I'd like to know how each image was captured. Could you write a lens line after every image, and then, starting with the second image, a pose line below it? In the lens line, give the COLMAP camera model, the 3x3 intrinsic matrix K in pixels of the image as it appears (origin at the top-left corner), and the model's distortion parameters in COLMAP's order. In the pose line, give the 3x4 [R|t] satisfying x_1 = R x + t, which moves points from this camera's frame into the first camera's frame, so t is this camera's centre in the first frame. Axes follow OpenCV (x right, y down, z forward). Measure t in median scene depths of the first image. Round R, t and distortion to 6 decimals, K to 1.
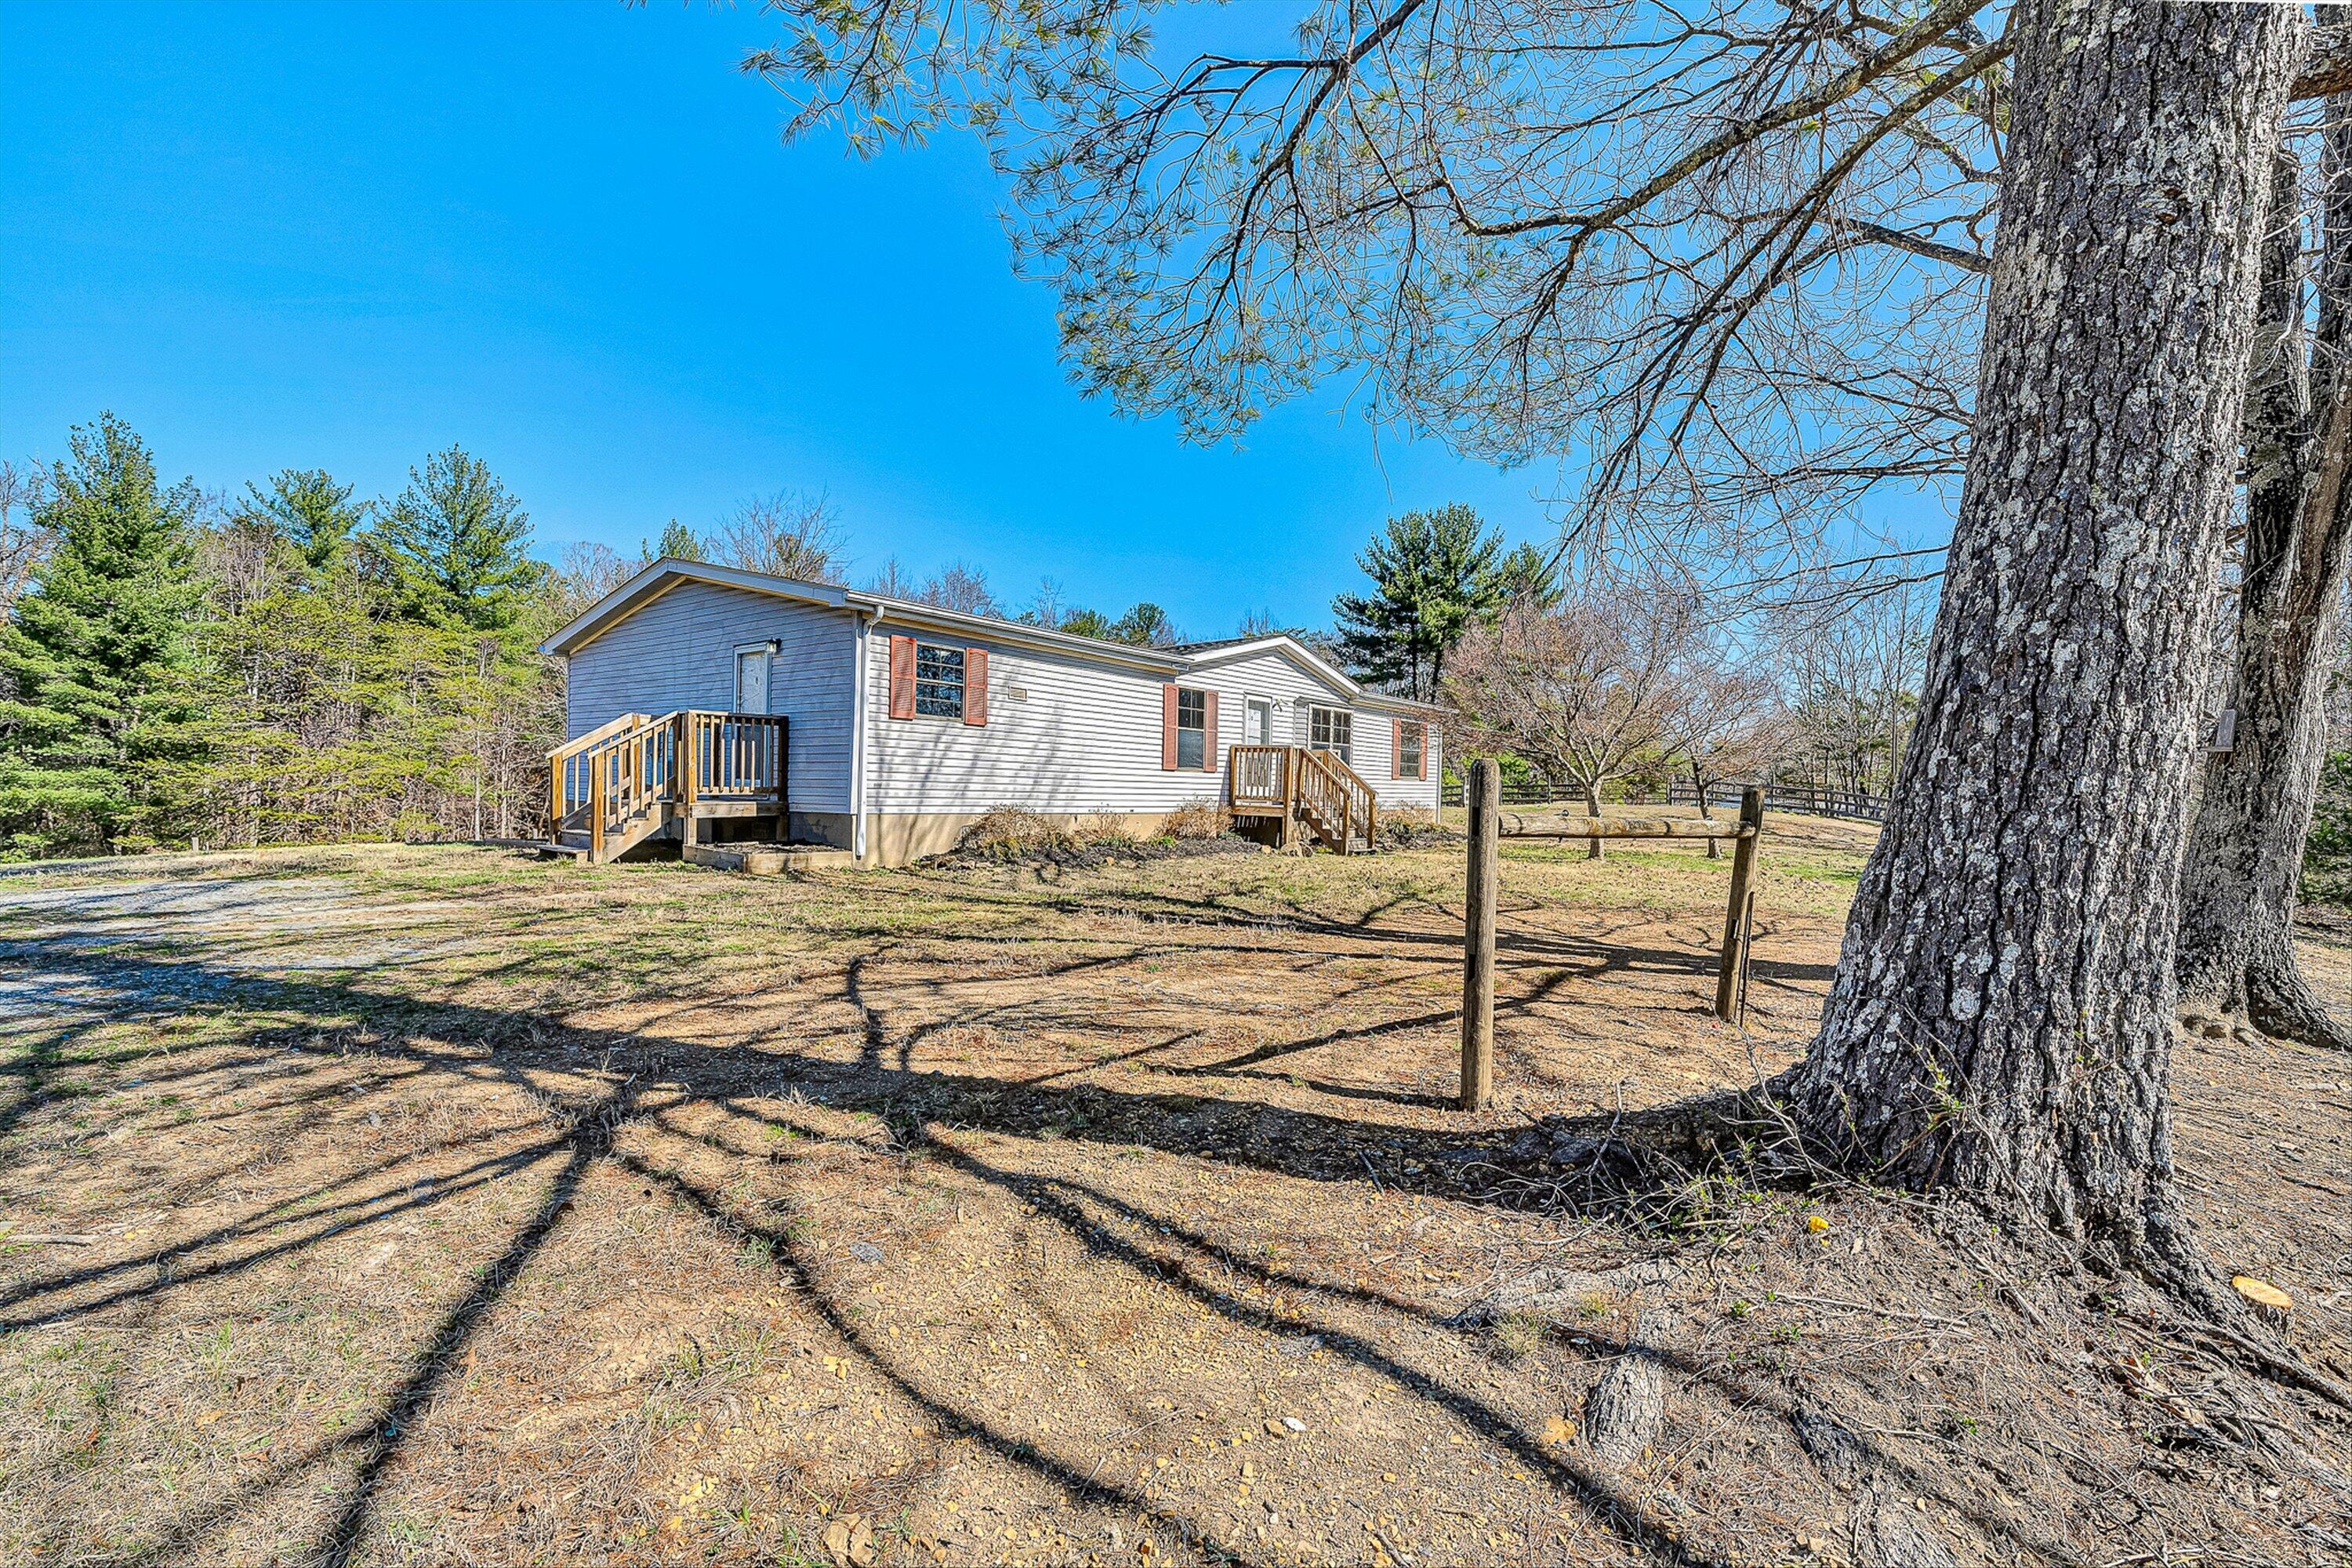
lens RADIAL K [[1005.7, 0, 1170.0], [0, 1005.7, 775.8], [0, 0, 1]] dist [0.001176, 0.000110]
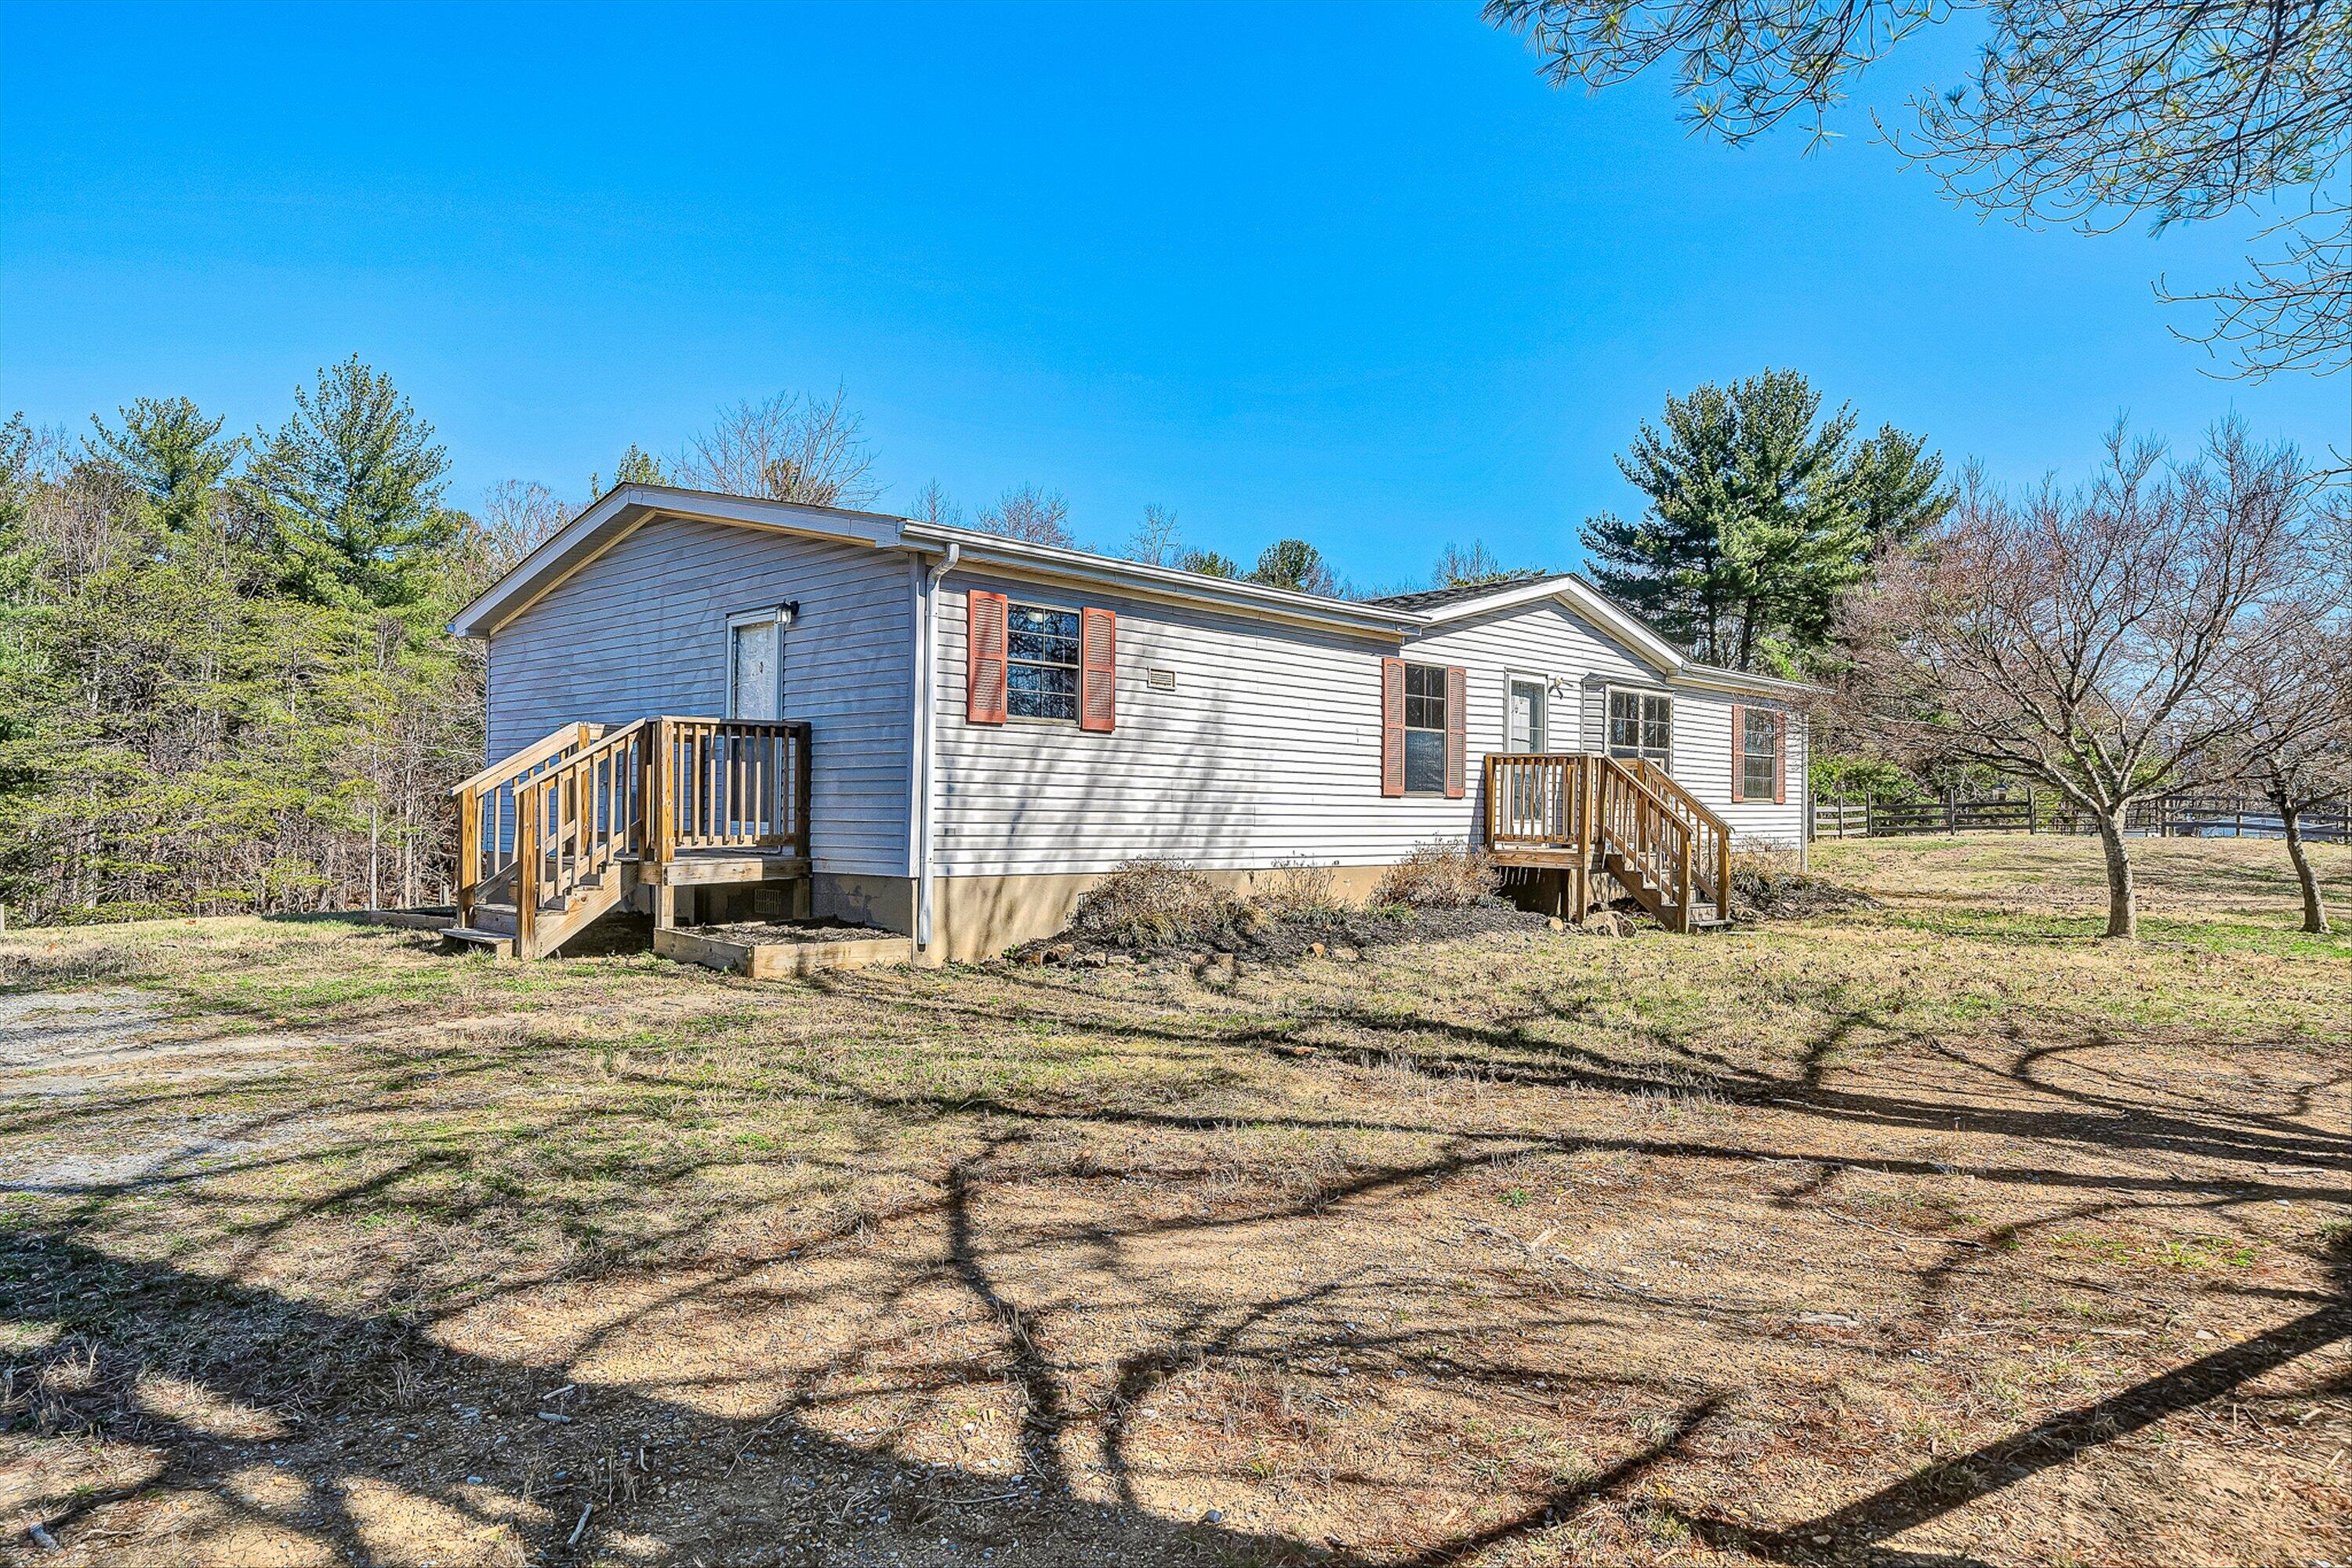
lens RADIAL K [[1449.1, 0, 1129.2], [0, 1449.1, 745.9], [0, 0, 1]] dist [-0.000335, 0.000905]
pose [[0.991868, -0.015460, -0.126329, -0.050378], [0.011374, 0.999391, -0.033004, -0.009394], [0.126762, 0.031298, 0.991439, 0.093189]]
